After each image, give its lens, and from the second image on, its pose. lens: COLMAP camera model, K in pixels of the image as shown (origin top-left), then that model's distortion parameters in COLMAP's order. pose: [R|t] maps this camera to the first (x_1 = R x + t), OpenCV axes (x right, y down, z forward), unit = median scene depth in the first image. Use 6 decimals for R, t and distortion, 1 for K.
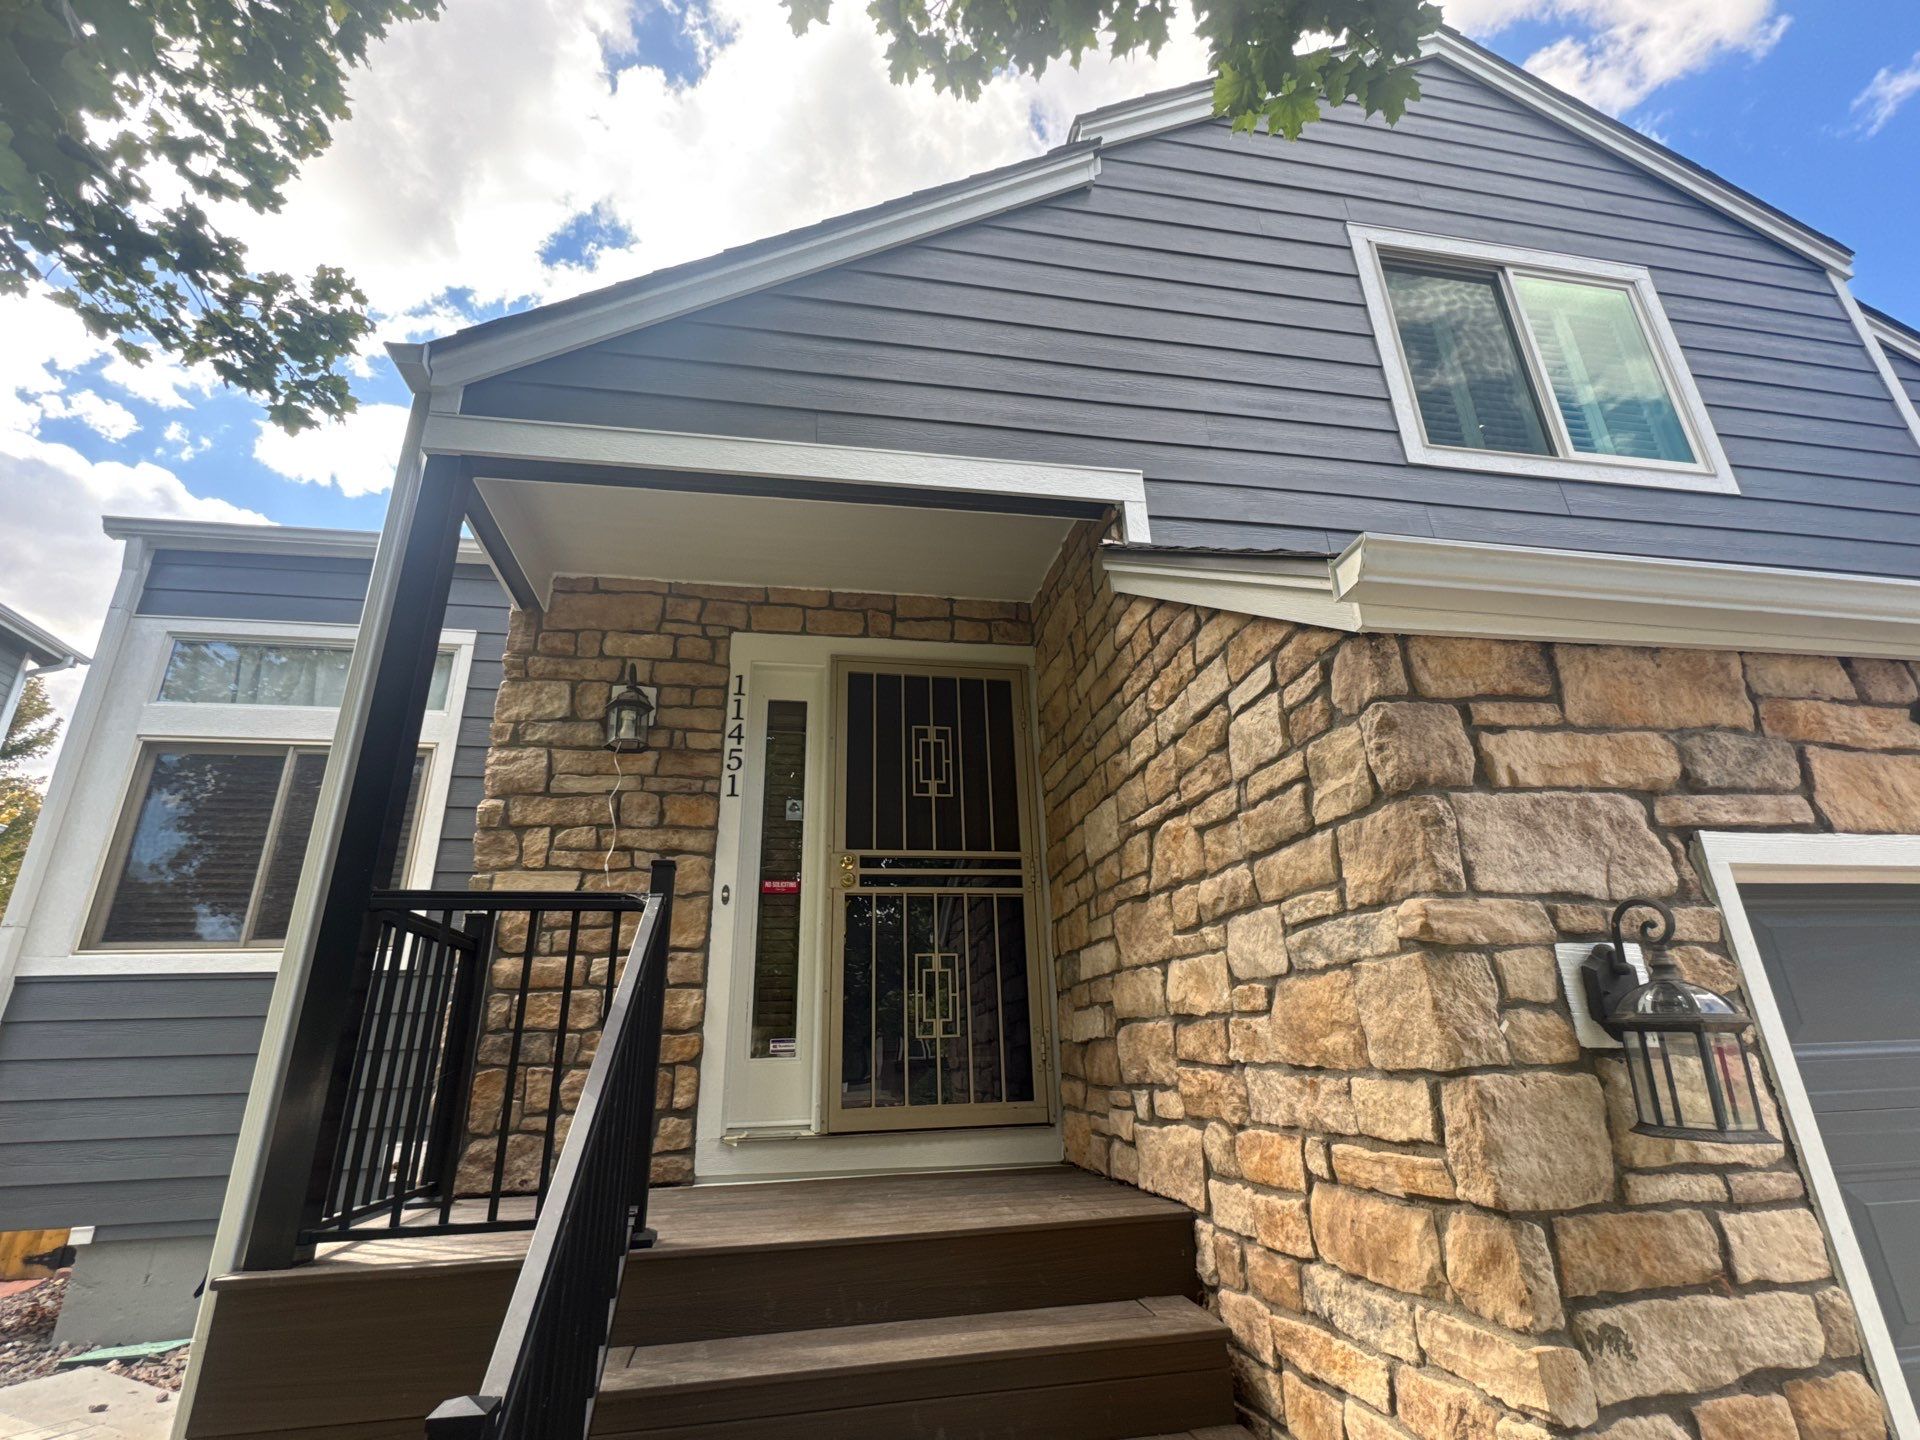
lens RADIAL K [[908.7, 0, 981.3], [0, 908.7, 709.1], [0, 0, 1]] dist [-0.000635, 0.000984]
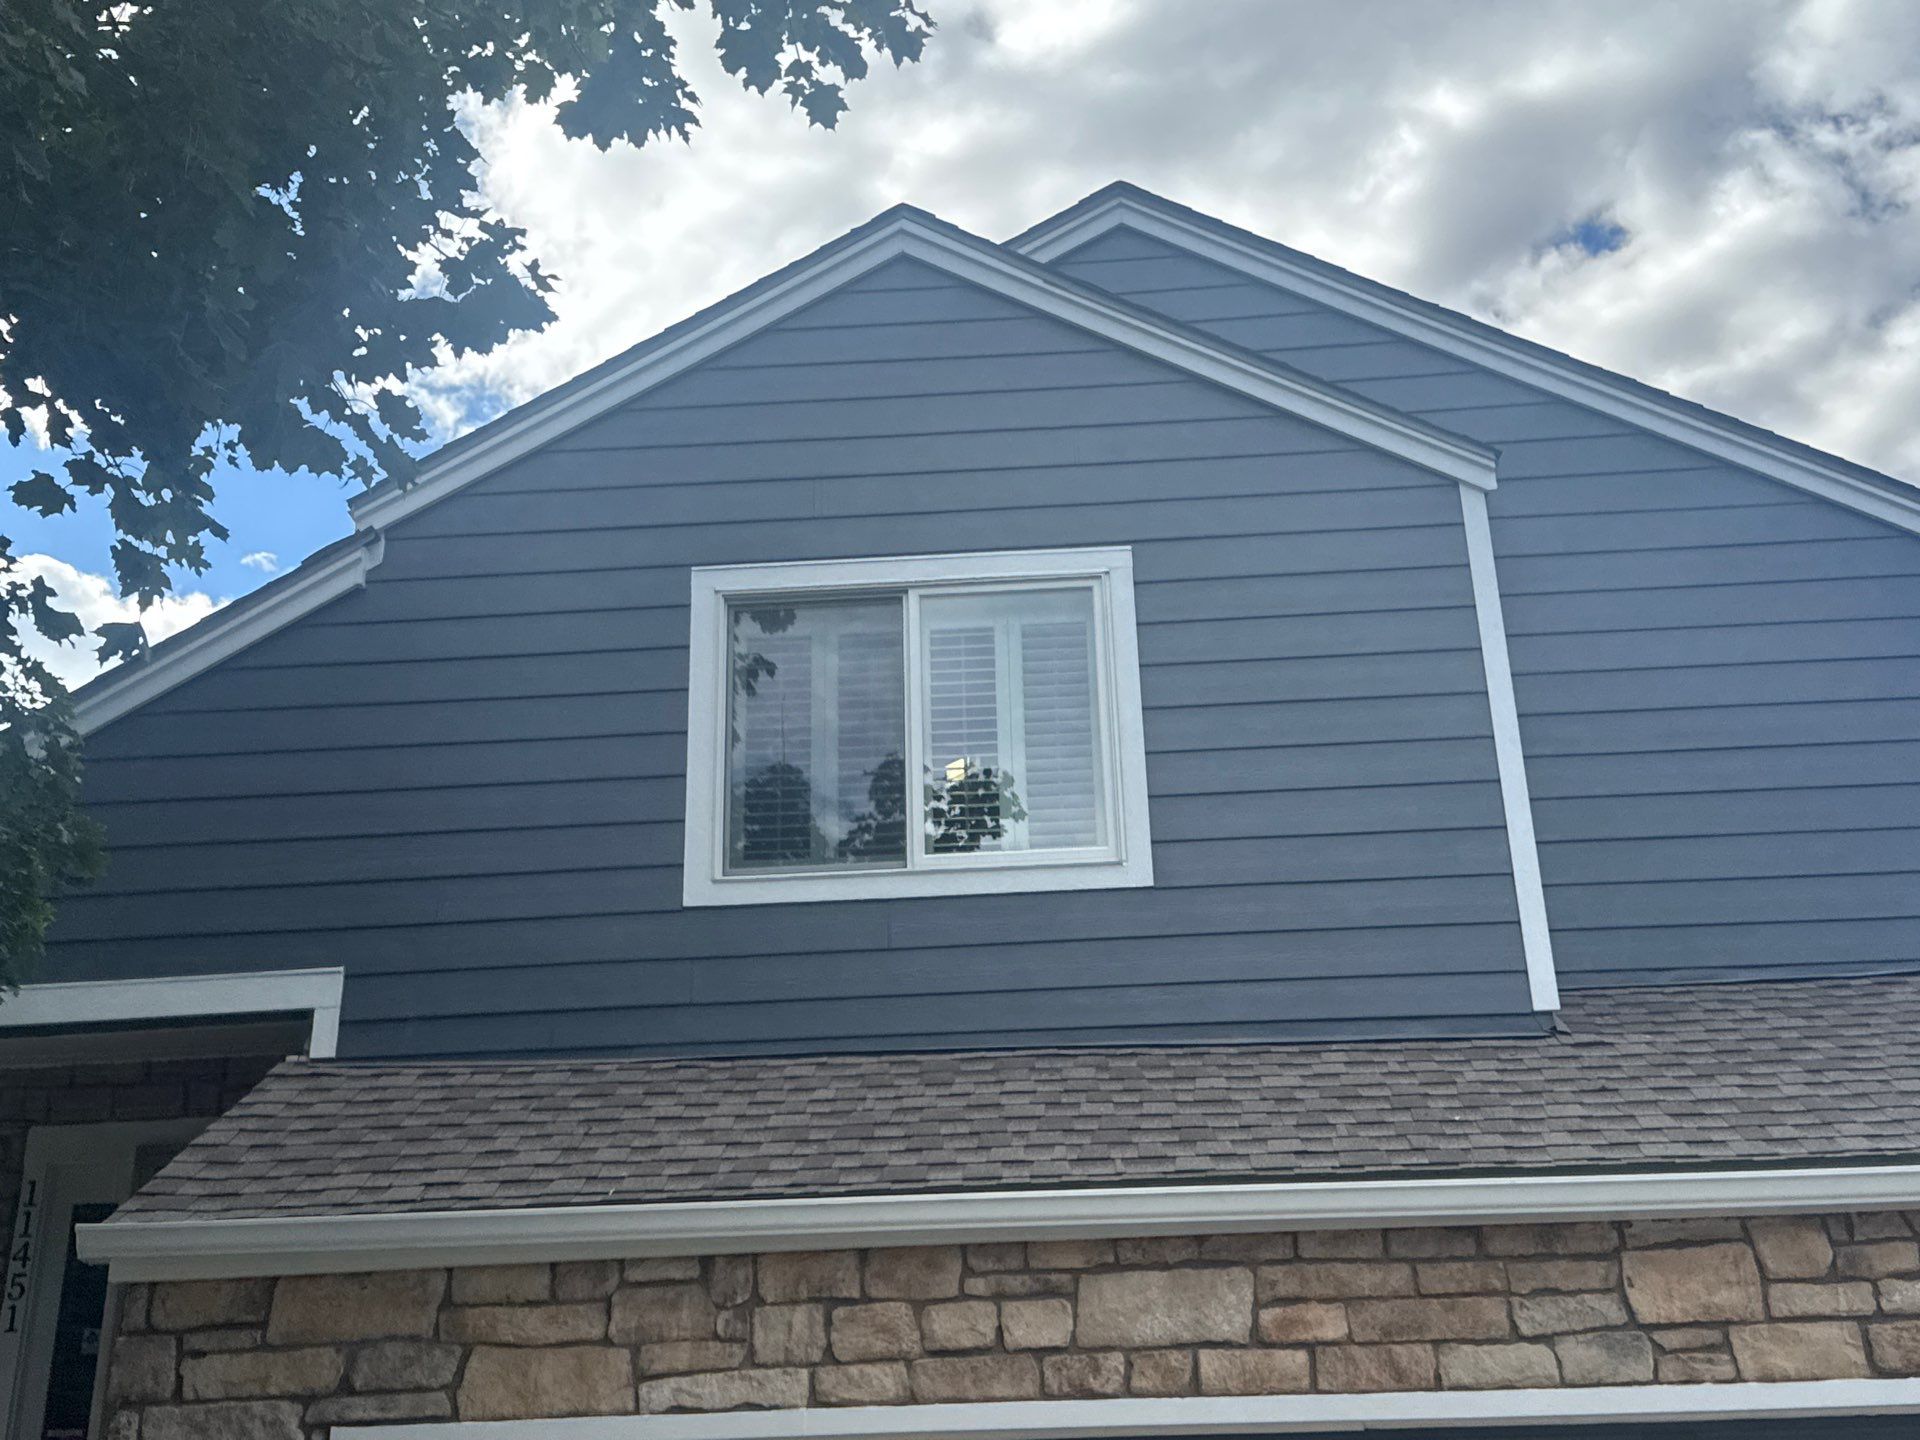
lens RADIAL K [[2259.9, 0, 924.7], [0, 2259.9, 710.5], [0, 0, 1]] dist [0.069612, 0.000000]
pose [[0.970257, -0.090987, -0.224326, 2.219462], [0.078386, 0.994836, -0.064473, -0.564754], [0.229034, 0.044972, 0.972379, -1.900747]]
